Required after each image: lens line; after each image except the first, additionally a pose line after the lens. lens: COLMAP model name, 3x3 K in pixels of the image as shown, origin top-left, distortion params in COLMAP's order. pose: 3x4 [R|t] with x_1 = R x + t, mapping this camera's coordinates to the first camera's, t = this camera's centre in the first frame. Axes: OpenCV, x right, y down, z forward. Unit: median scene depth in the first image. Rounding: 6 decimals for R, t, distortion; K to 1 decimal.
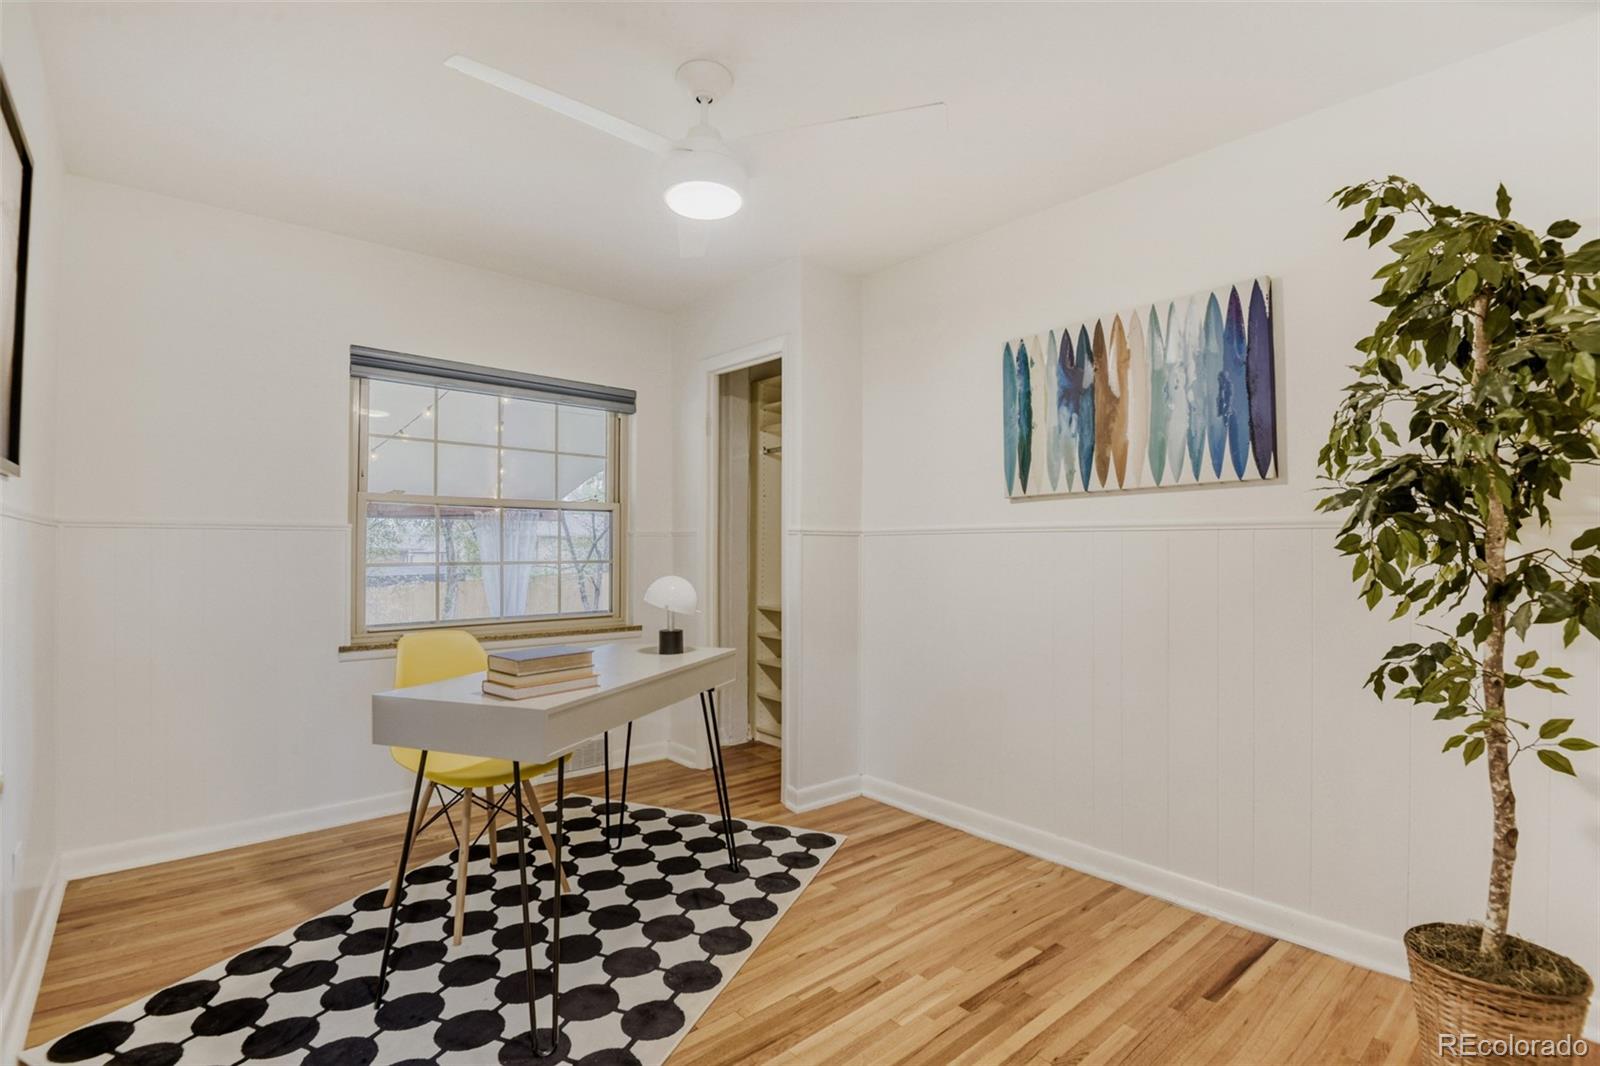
lens RADIAL K [[753.4, 0, 793.5], [0, 753.4, 537.4], [0, 0, 1]] dist [0.005661, -0.005560]
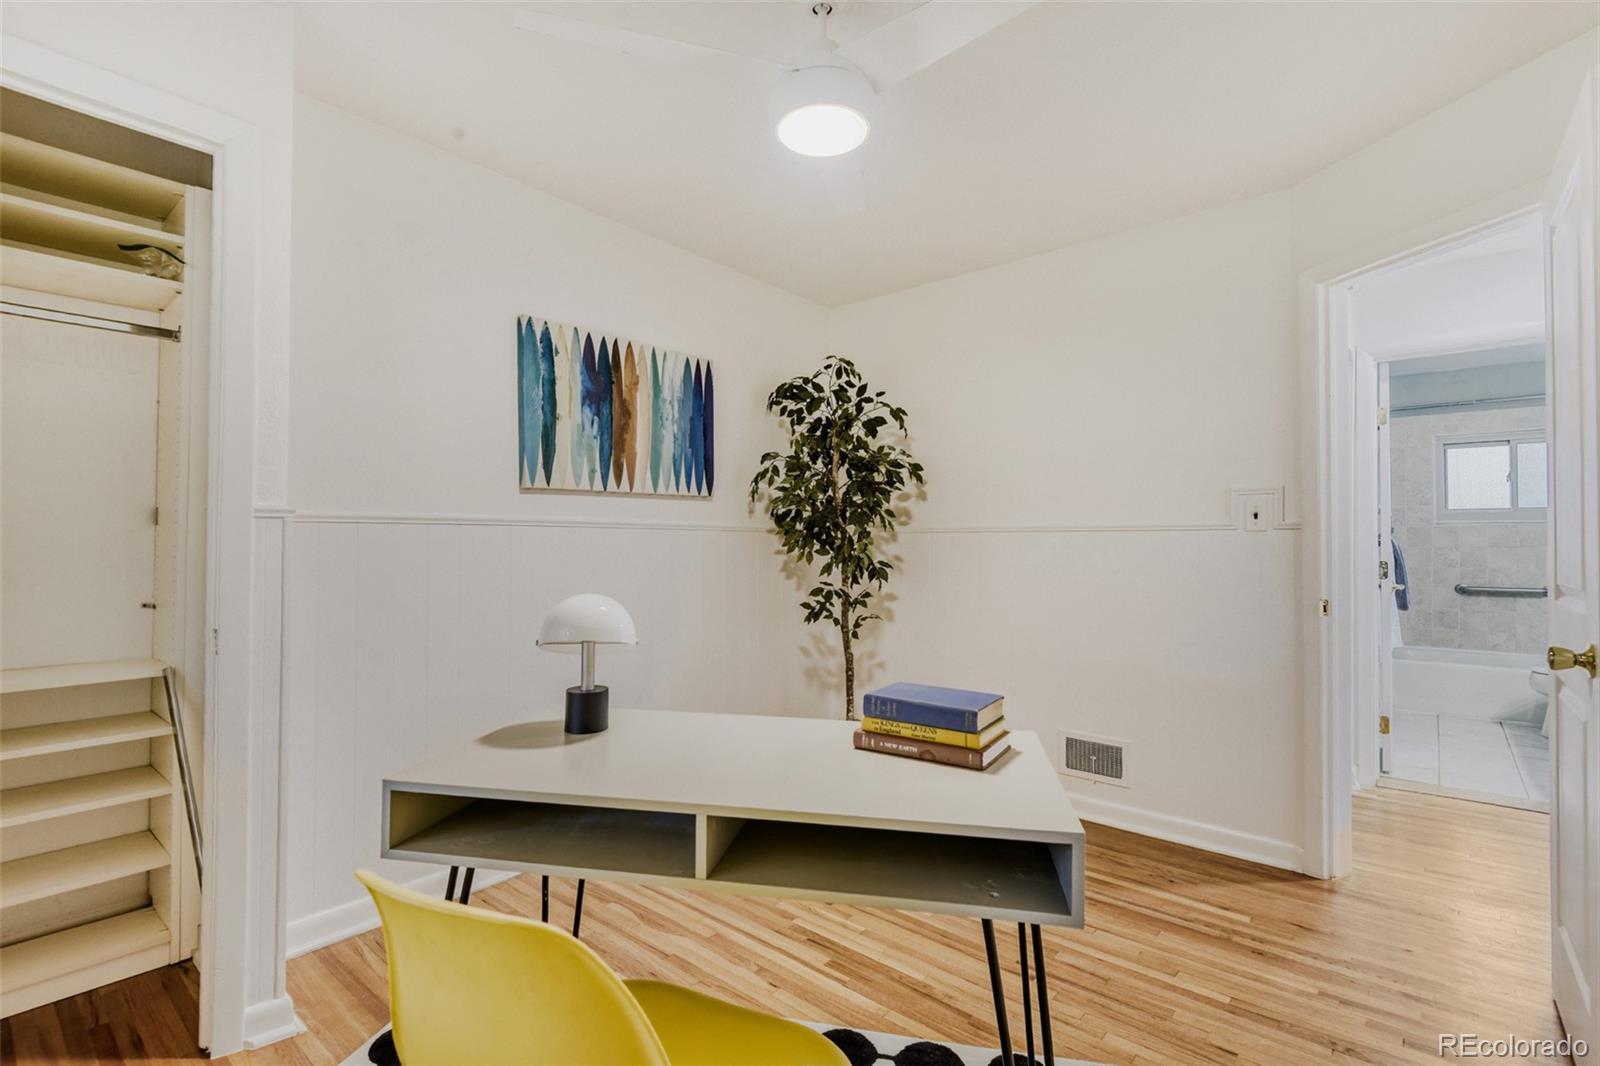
lens RADIAL K [[753.4, 0, 798.6], [0, 753.4, 531.7], [0, 0, 1]] dist [0.005661, -0.005560]
pose [[-0.171052, 0.020016, 0.985059, -0.716974], [-0.013721, 0.999648, -0.022695, 0.018162], [-0.985166, -0.017398, -0.170717, 0.895194]]
